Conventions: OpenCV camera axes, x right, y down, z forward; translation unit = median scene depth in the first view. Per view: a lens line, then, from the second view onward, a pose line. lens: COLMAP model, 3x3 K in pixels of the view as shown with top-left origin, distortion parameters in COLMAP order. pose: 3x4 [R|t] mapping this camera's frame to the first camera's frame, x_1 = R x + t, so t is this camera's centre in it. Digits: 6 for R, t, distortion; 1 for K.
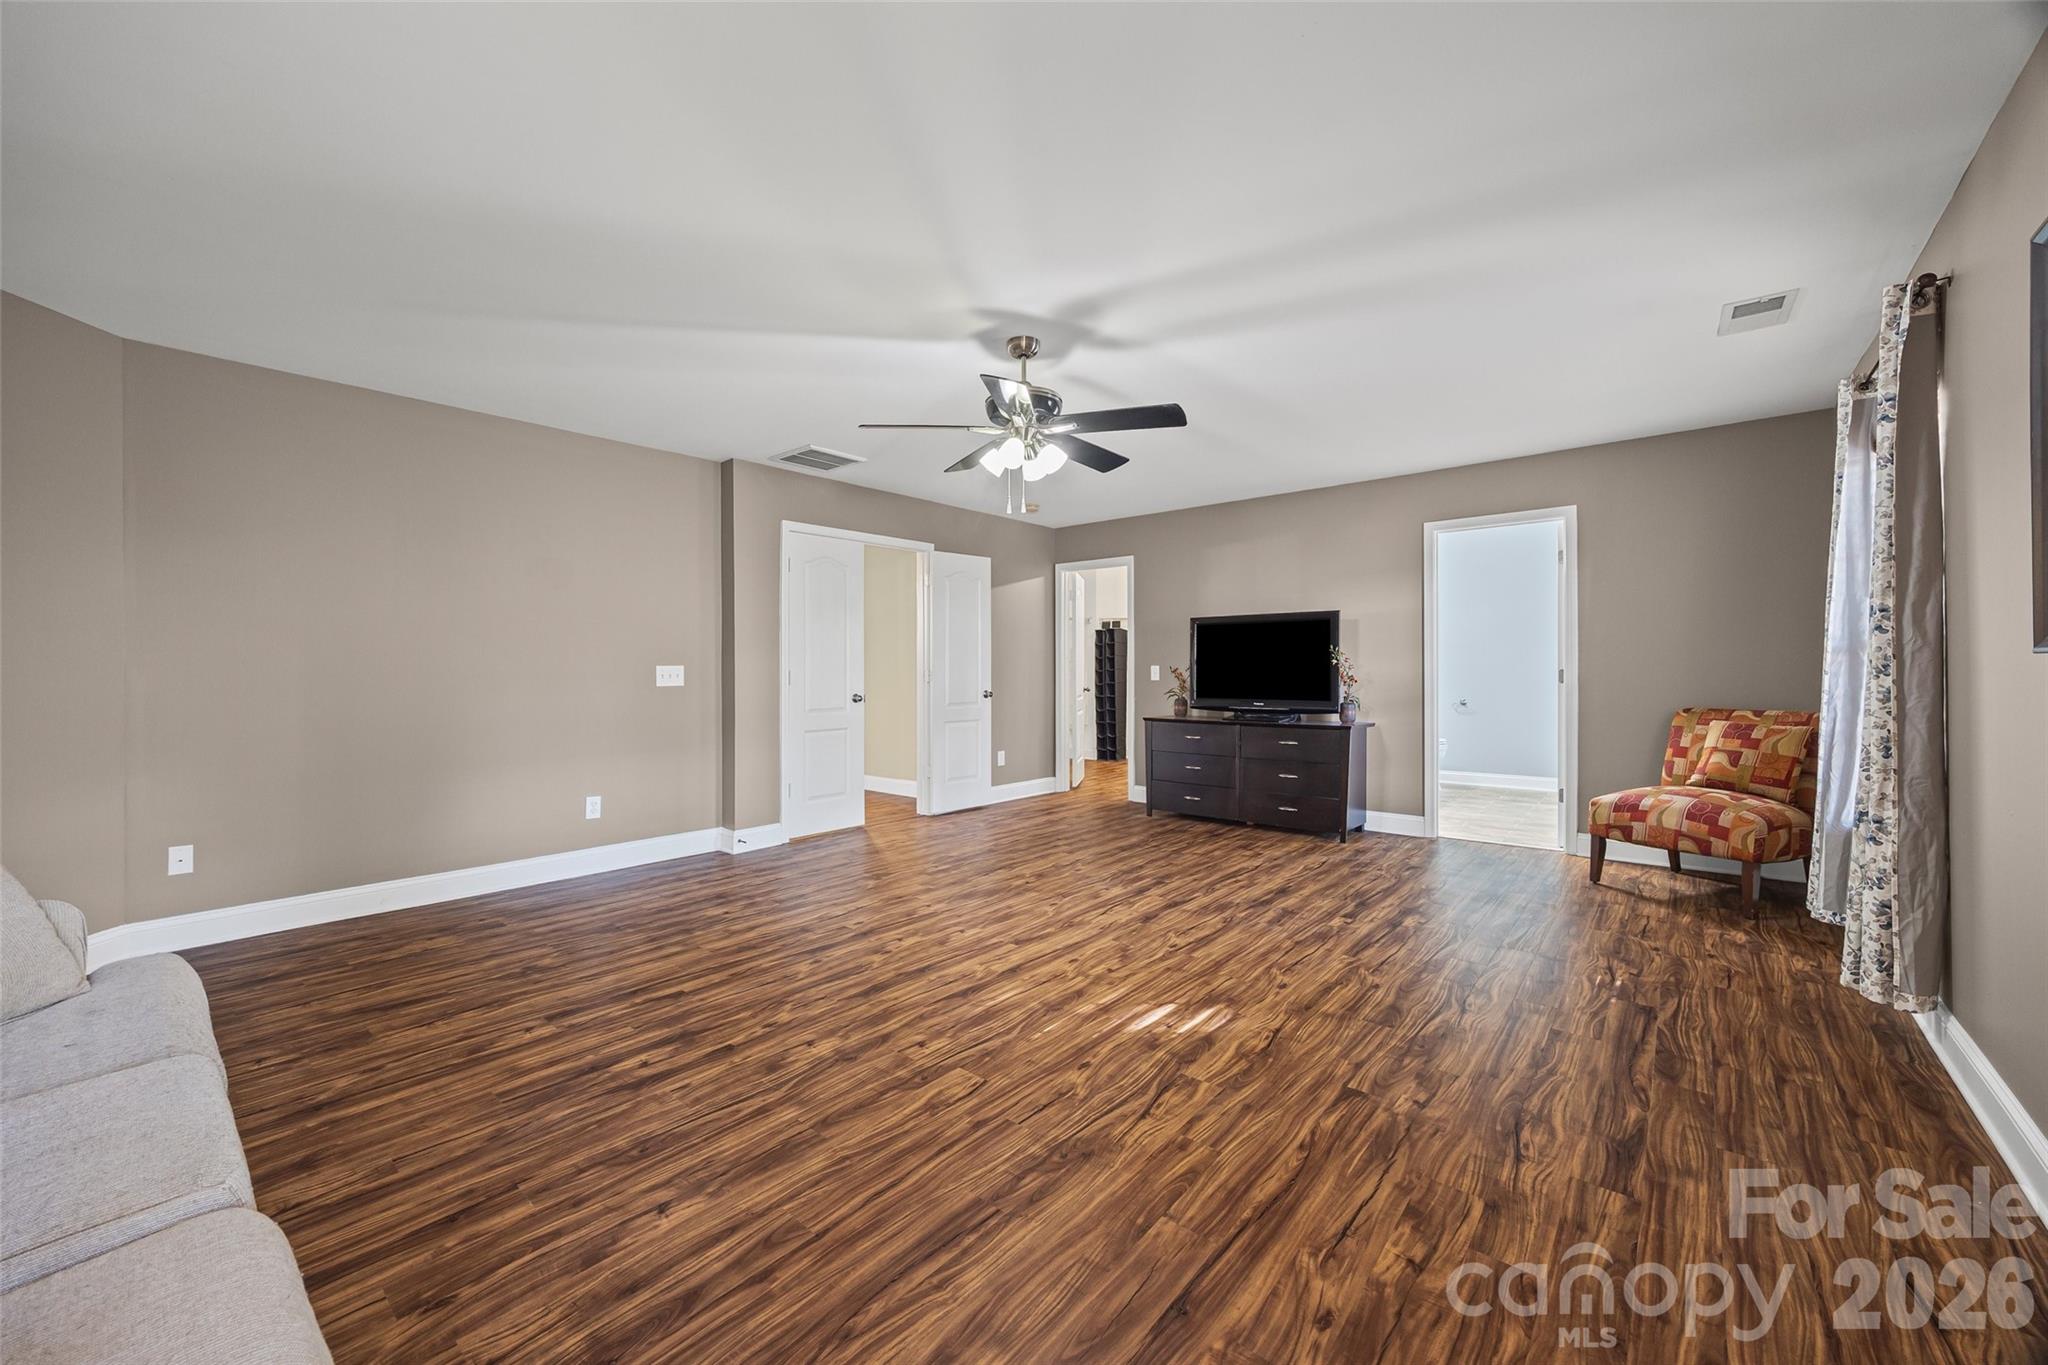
lens RADIAL K [[783.4, 0, 1022.2], [0, 783.4, 677.9], [0, 0, 1]] dist [0.000998, 0.000034]
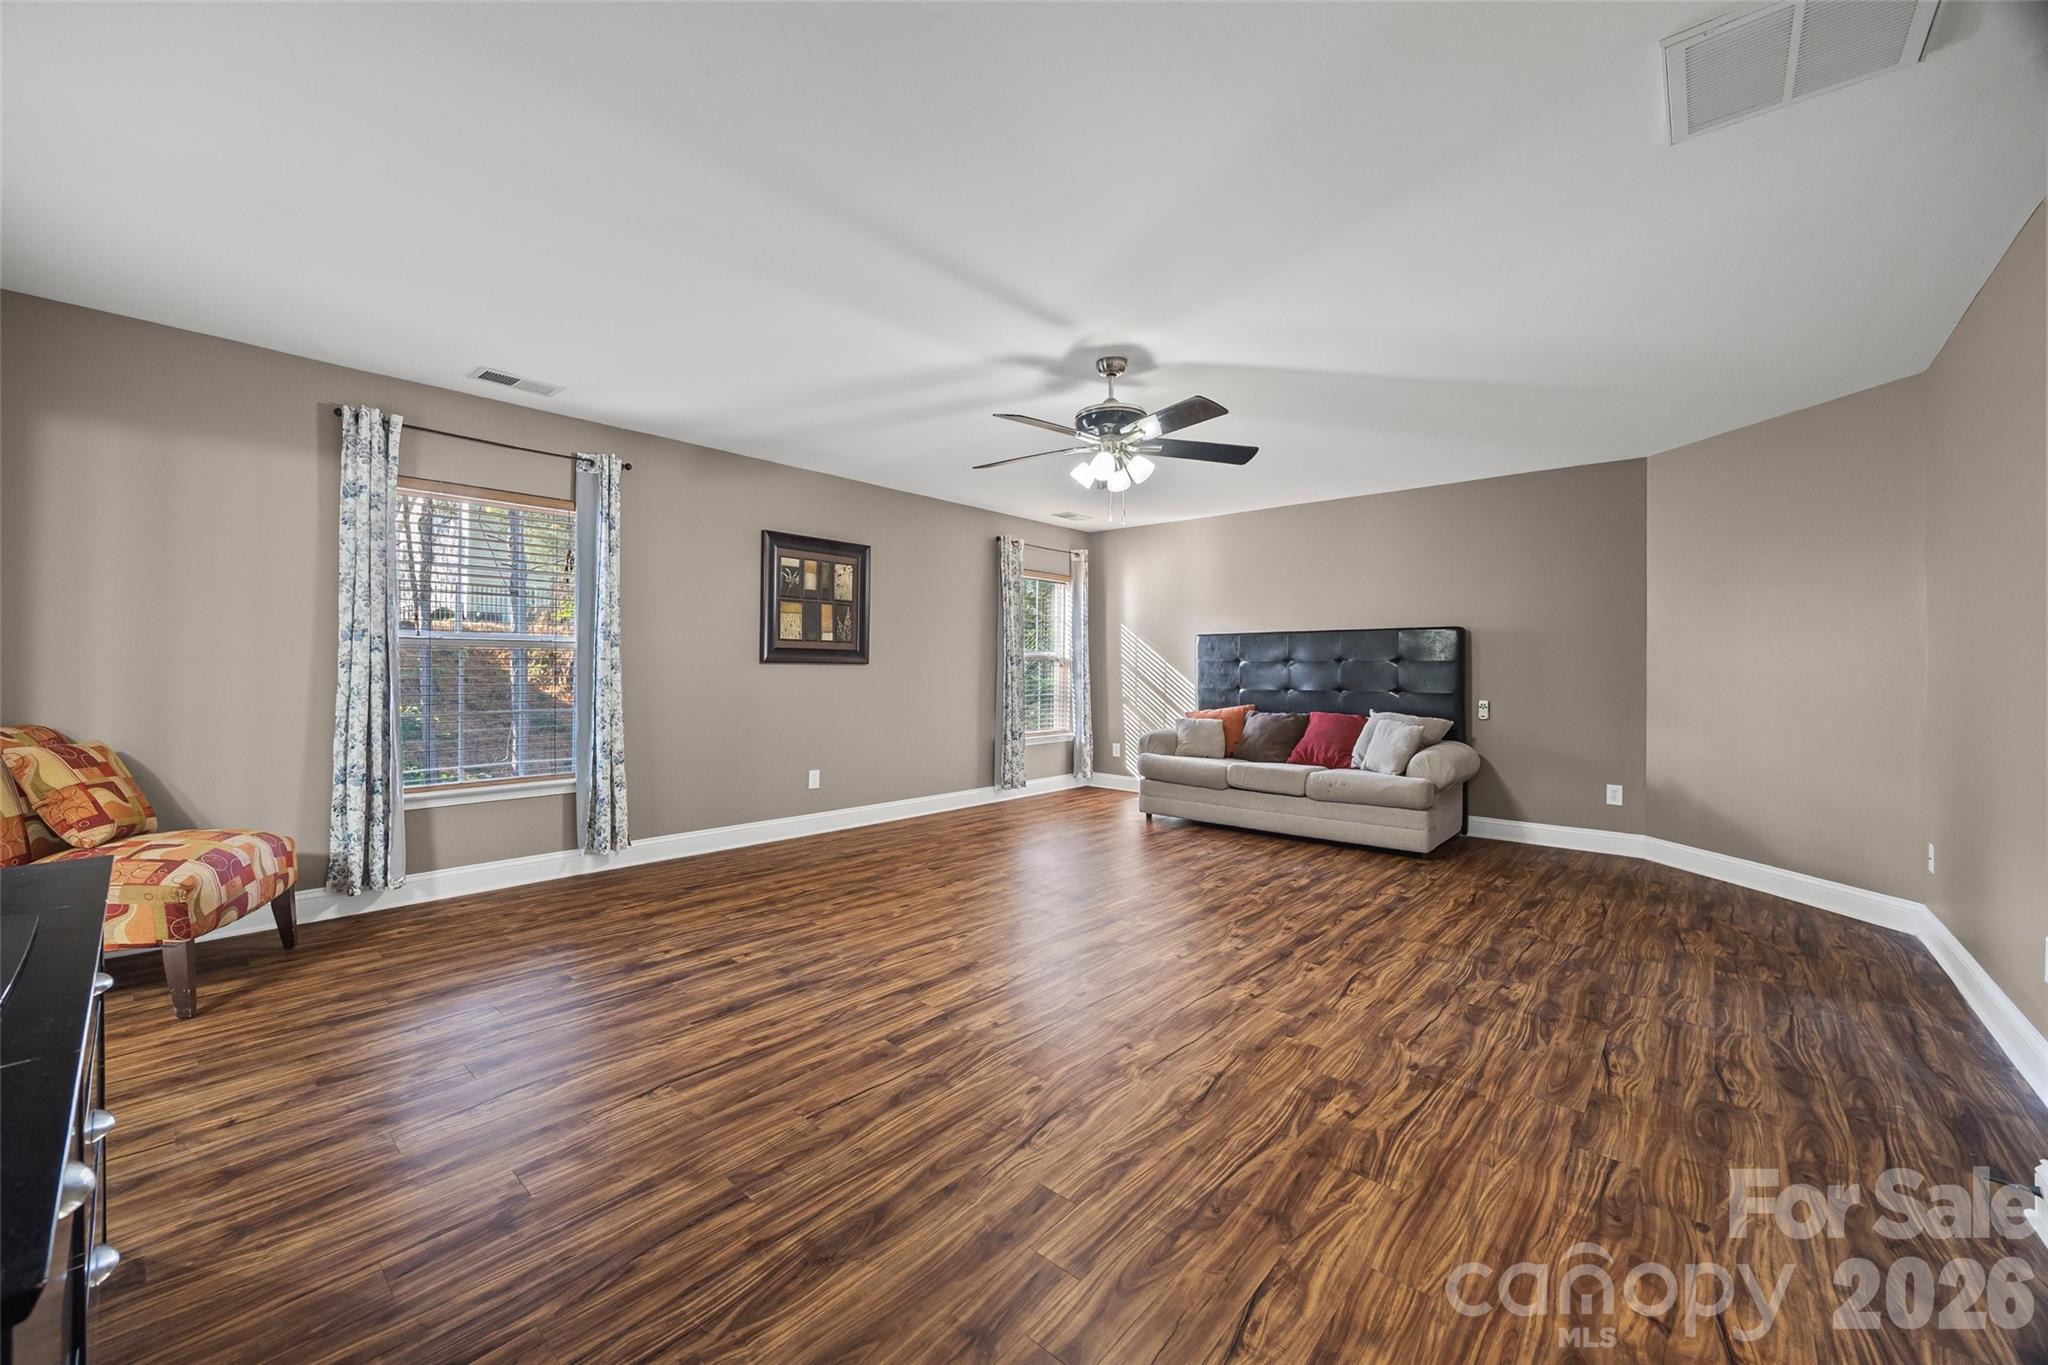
lens RADIAL K [[783.4, 0, 1014.5], [0, 783.4, 680.9], [0, 0, 1]] dist [0.000998, 0.000034]
pose [[-0.999643, -0.004772, 0.026291, 0.094204], [-0.004004, 0.999566, 0.029190, -0.023525], [-0.026419, 0.029075, -0.999228, 1.932377]]
